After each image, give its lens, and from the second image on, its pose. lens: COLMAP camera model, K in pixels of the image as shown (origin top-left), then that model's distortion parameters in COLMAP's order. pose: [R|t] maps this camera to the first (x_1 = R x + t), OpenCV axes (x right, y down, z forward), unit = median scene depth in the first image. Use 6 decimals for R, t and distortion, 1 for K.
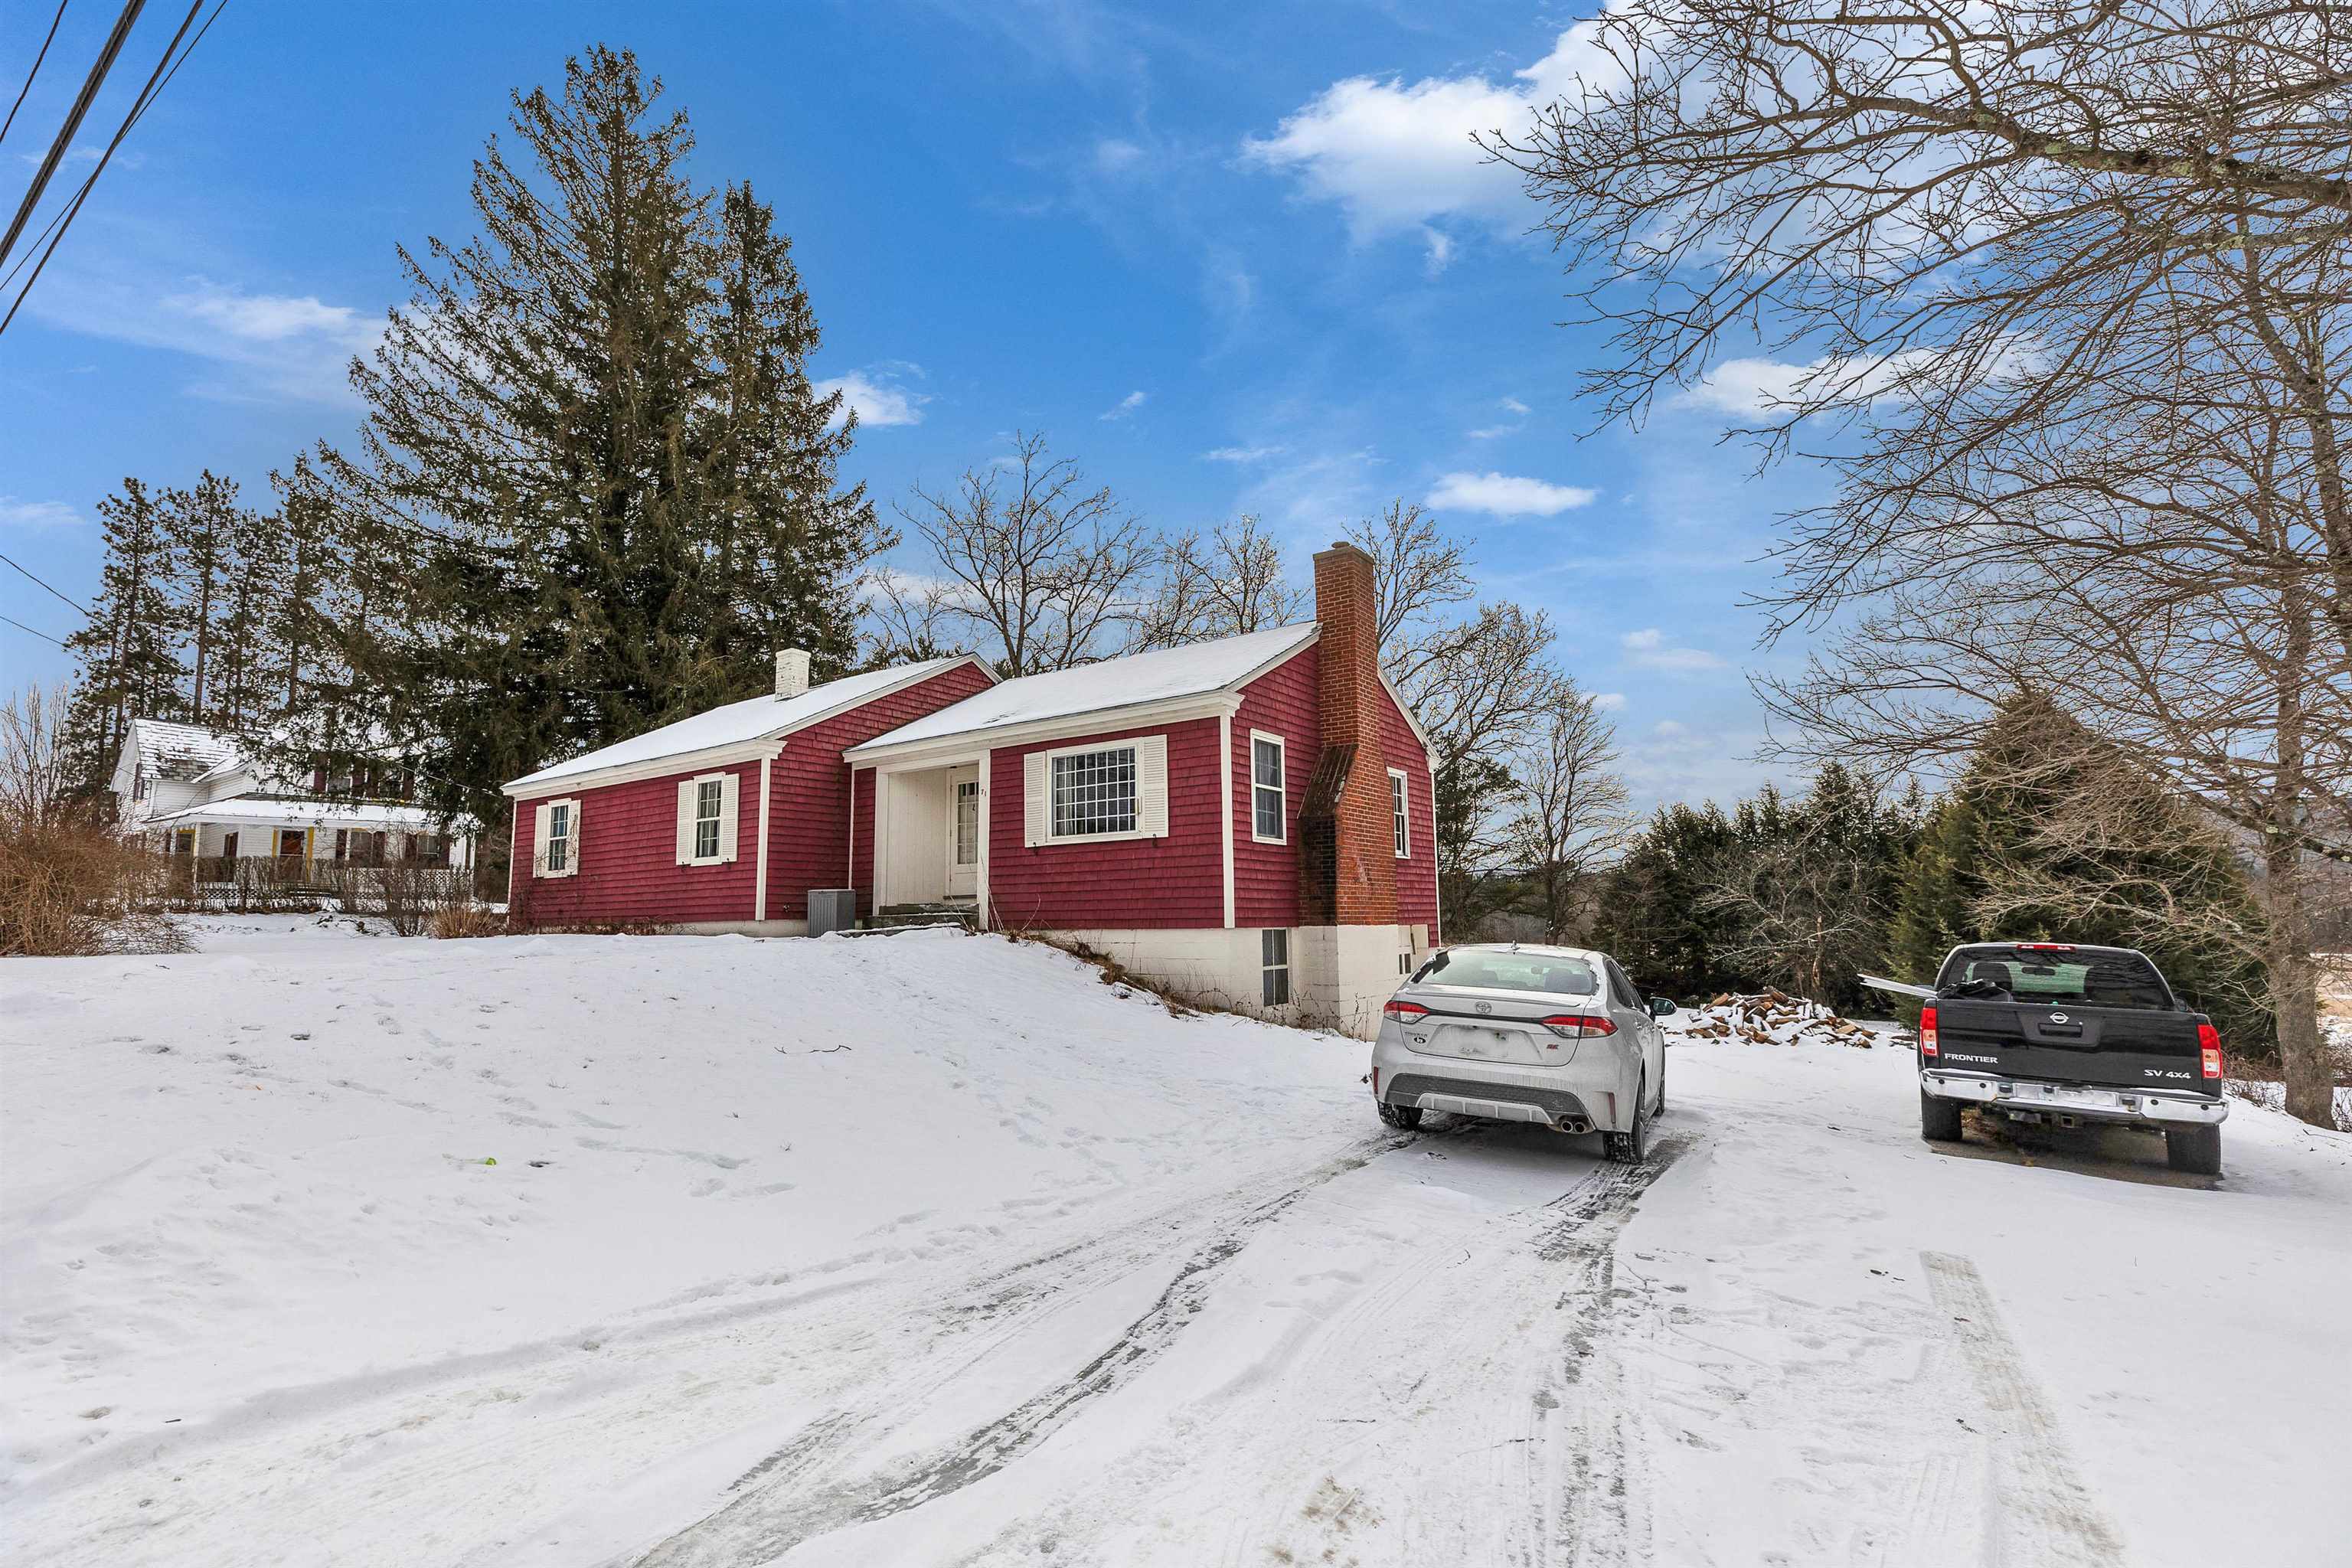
lens RADIAL K [[1052.2, 0, 1172.3], [0, 1052.2, 796.8], [0, 0, 1]] dist [0.003681, 0.000447]
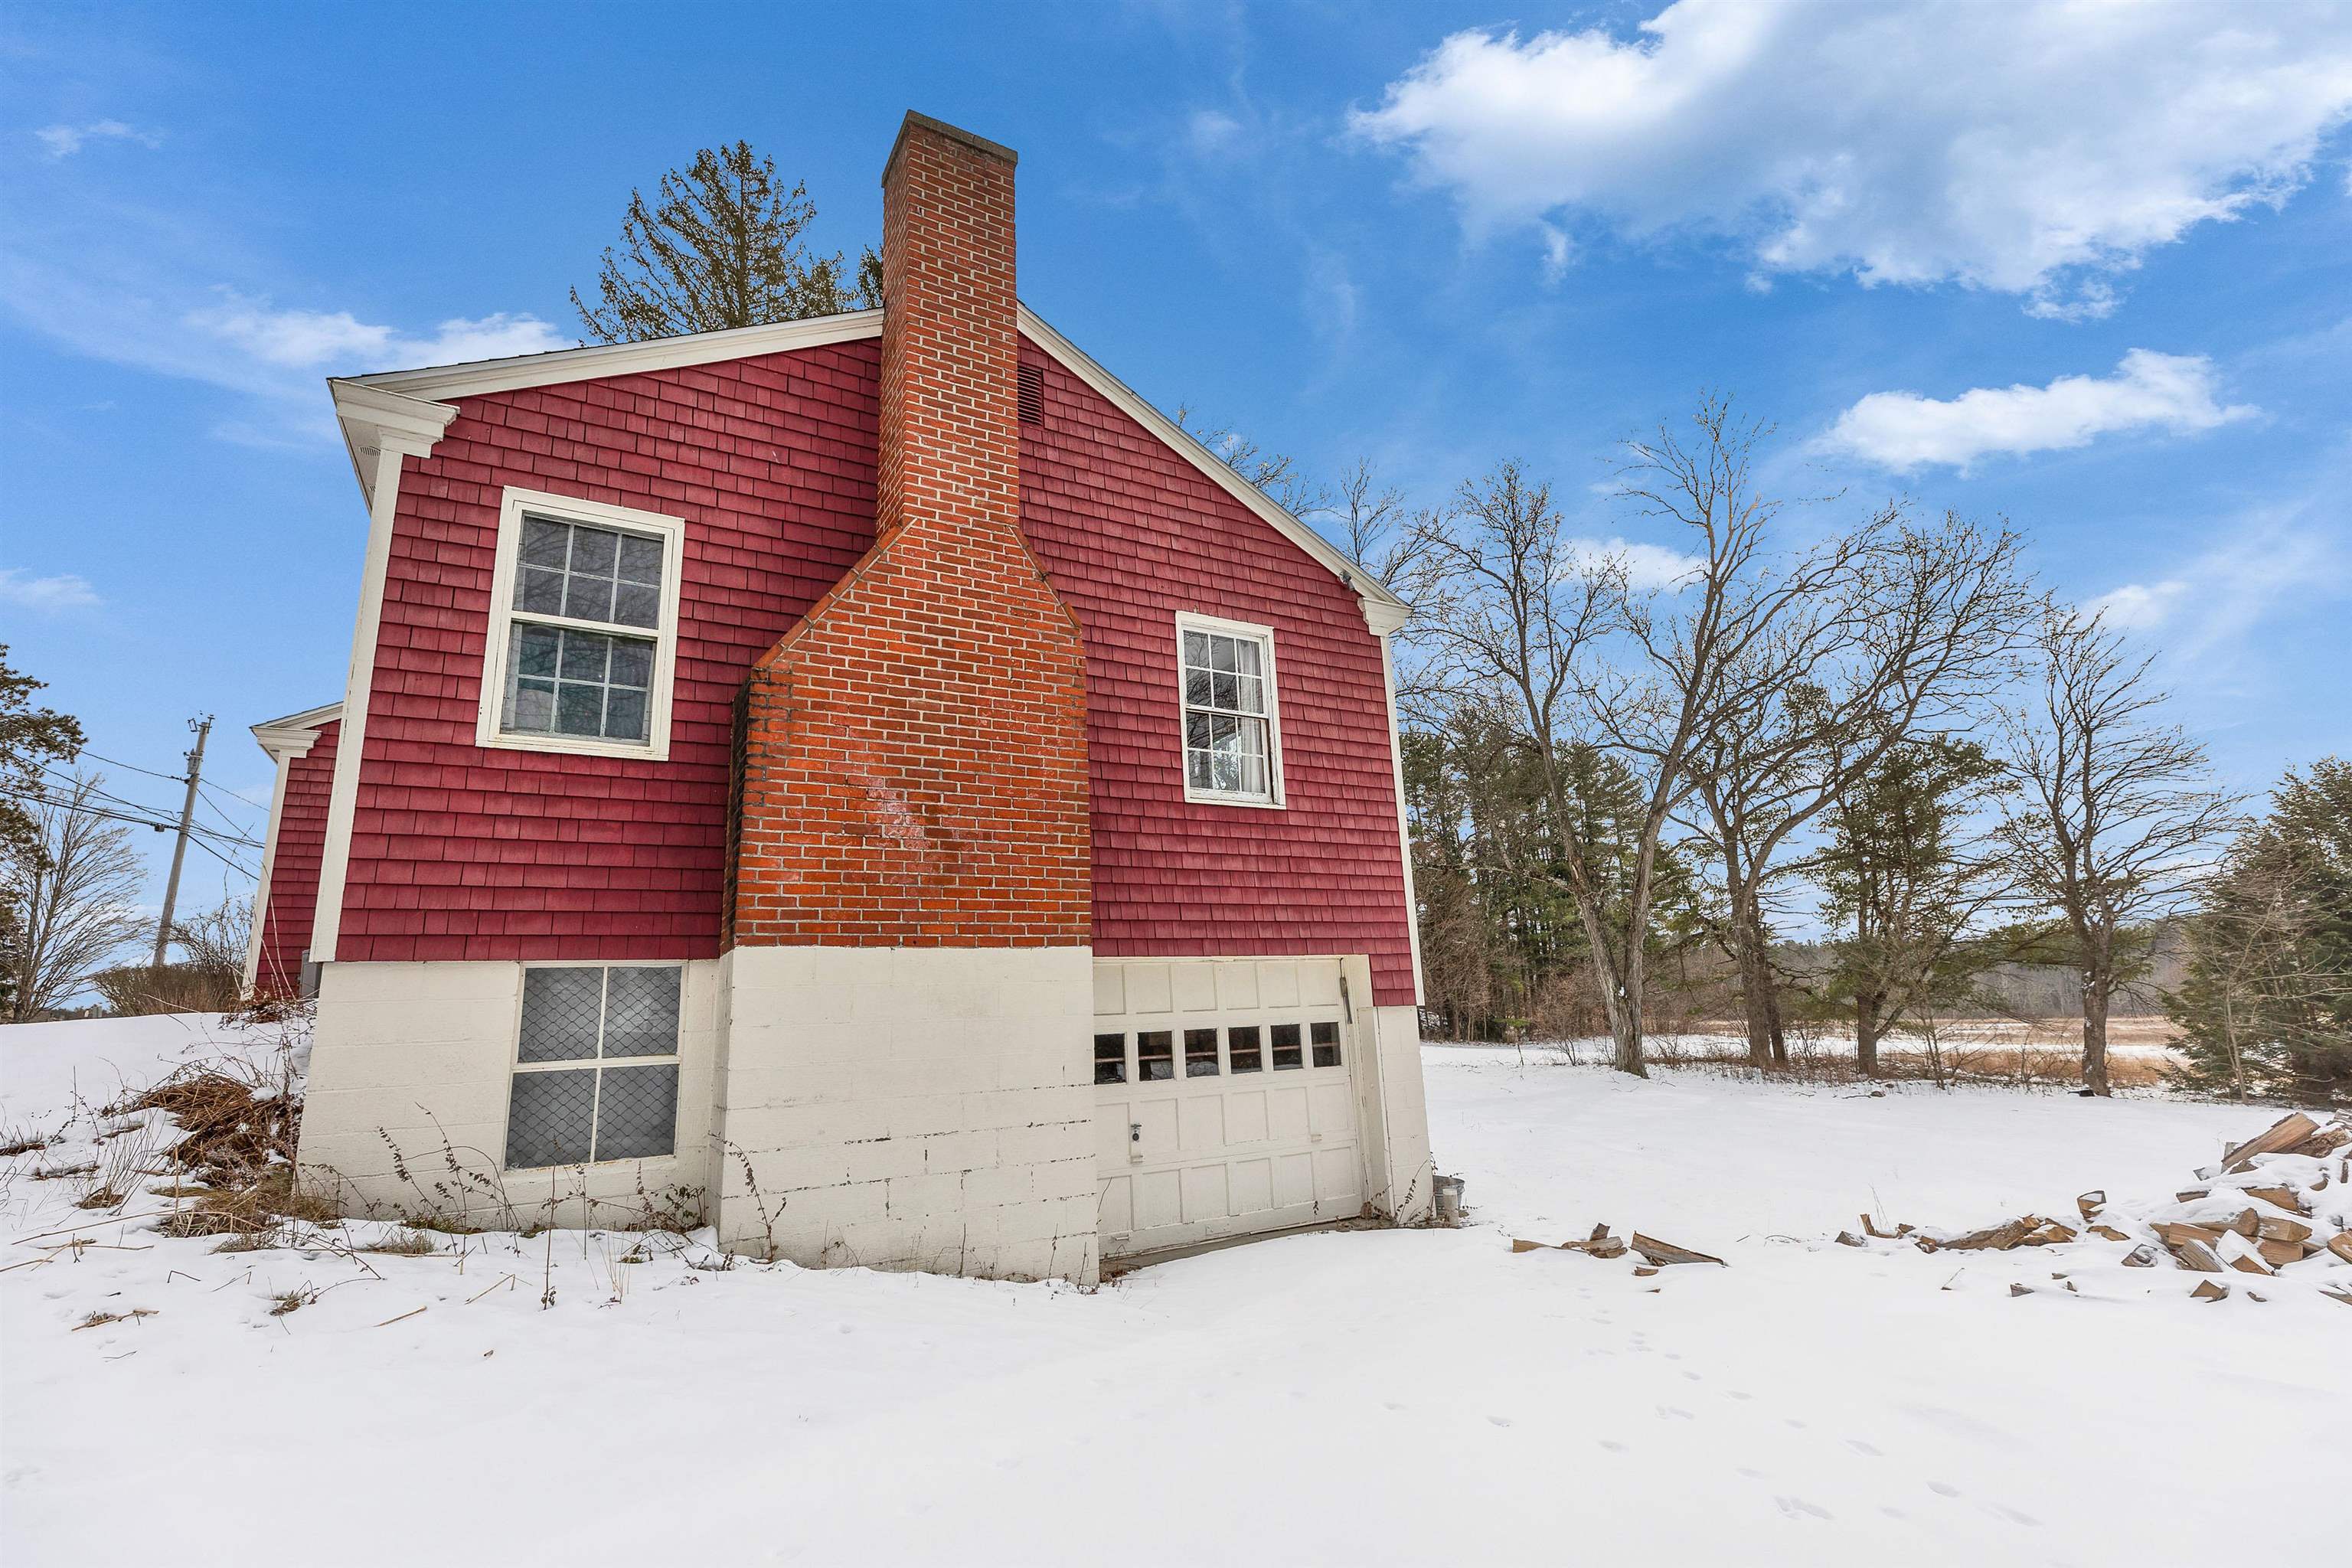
lens RADIAL K [[1052.2, 0, 1179.5], [0, 1052.2, 784.3], [0, 0, 1]] dist [0.003681, 0.000447]
pose [[0.909340, -0.121246, -0.397995, 0.137261], [0.082558, 0.990157, -0.113015, 0.035749], [0.407780, 0.069912, 0.910400, 0.212636]]
